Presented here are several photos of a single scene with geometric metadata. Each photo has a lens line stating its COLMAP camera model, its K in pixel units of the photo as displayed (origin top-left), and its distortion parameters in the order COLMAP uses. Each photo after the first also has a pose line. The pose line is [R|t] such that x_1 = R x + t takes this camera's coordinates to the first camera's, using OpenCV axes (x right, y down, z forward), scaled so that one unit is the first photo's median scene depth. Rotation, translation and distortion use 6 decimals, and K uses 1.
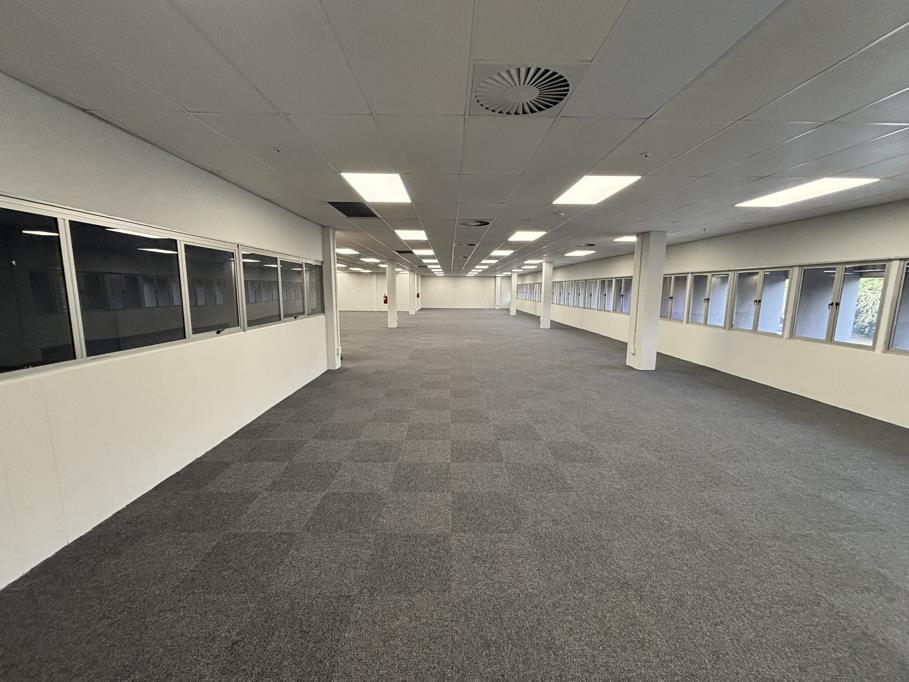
lens RADIAL K [[361.1, 0, 451.6], [0, 361.1, 346.0], [0, 0, 1]] dist [0.008899, -0.000091]
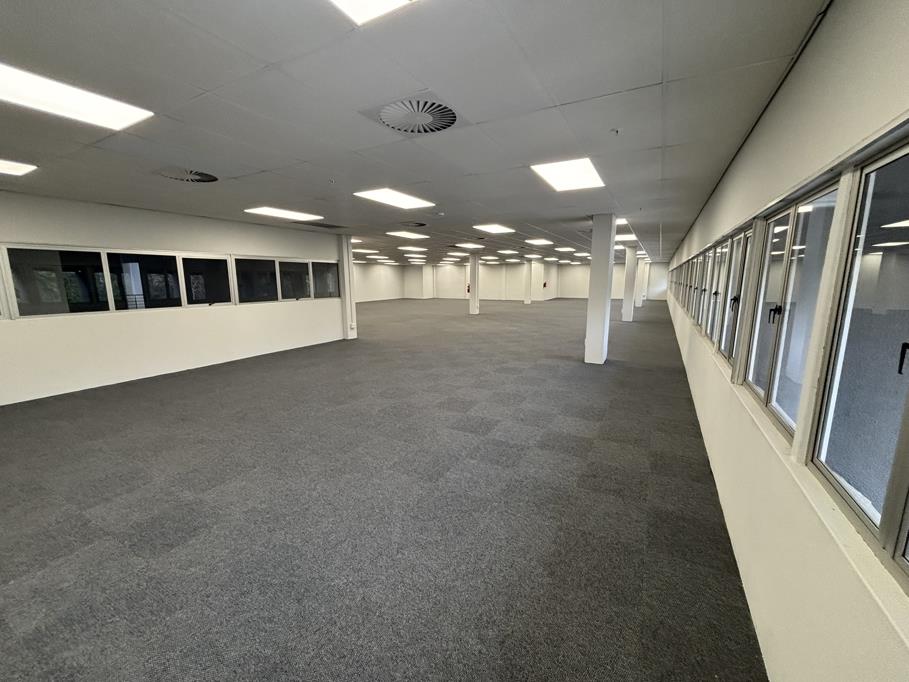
lens RADIAL K [[361.1, 0, 462.2], [0, 361.1, 342.5], [0, 0, 1]] dist [0.008899, -0.000091]
pose [[0.874221, 0.076460, -0.479470, 0.649250], [-0.068138, 0.997070, 0.034763, 0.002113], [0.480723, 0.002280, 0.876869, 0.005465]]
